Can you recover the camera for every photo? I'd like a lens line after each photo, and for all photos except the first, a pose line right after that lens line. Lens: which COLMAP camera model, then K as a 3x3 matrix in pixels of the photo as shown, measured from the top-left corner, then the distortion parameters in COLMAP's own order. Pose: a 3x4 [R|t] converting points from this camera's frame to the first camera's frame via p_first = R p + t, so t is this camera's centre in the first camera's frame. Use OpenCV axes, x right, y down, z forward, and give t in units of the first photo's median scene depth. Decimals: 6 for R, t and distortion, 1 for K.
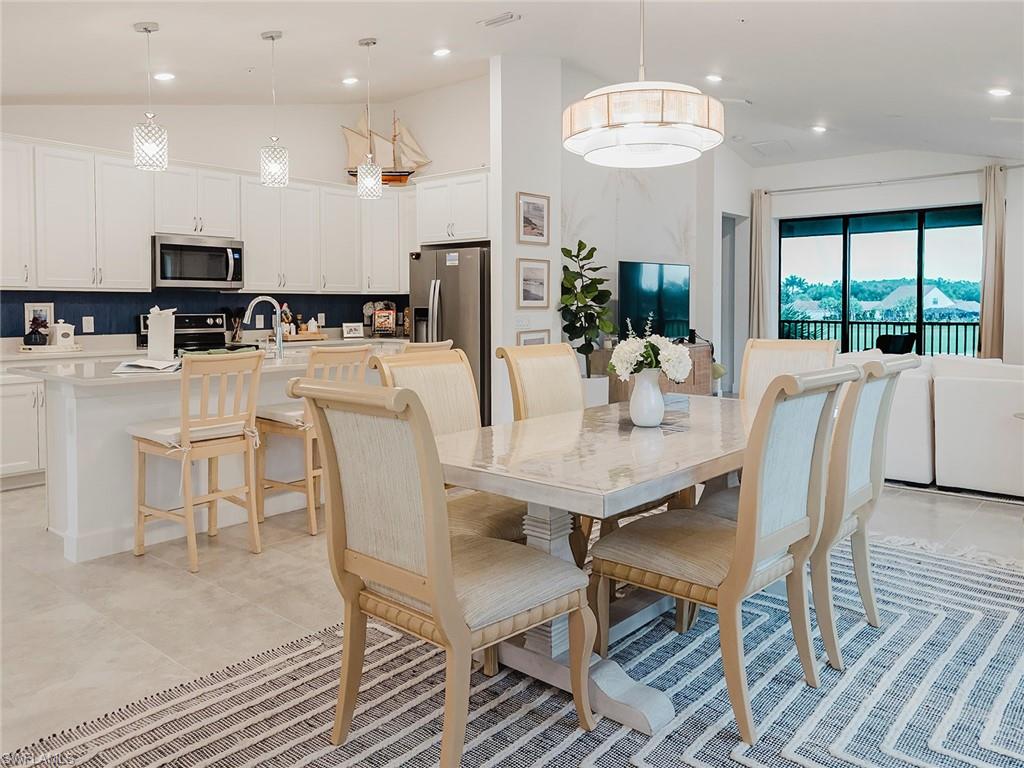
lens RADIAL K [[744.4, 0, 516.6], [0, 744.4, 324.5], [0, 0, 1]] dist [0.021372, -0.014335]
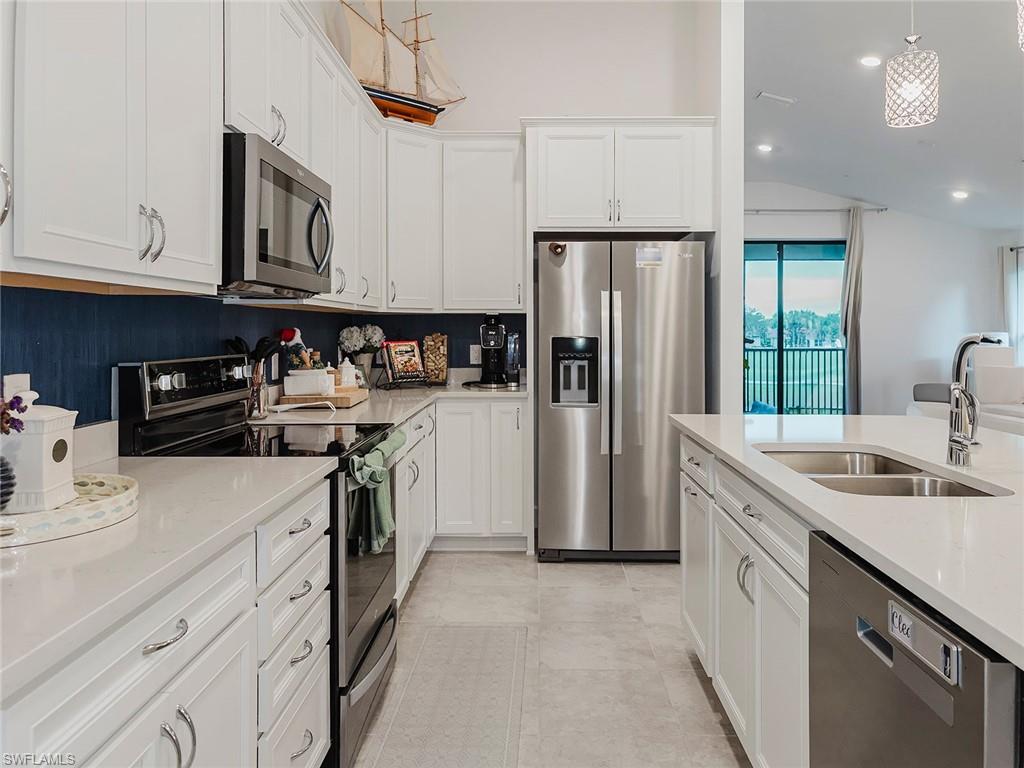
lens RADIAL K [[744.4, 0, 543.0], [0, 744.4, 325.3], [0, 0, 1]] dist [0.021372, -0.014335]
pose [[0.766287, 0.007823, 0.642451, -0.528192], [0.011446, 0.999601, -0.025824, -0.017041], [-0.642396, 0.027143, 0.765892, 0.567125]]
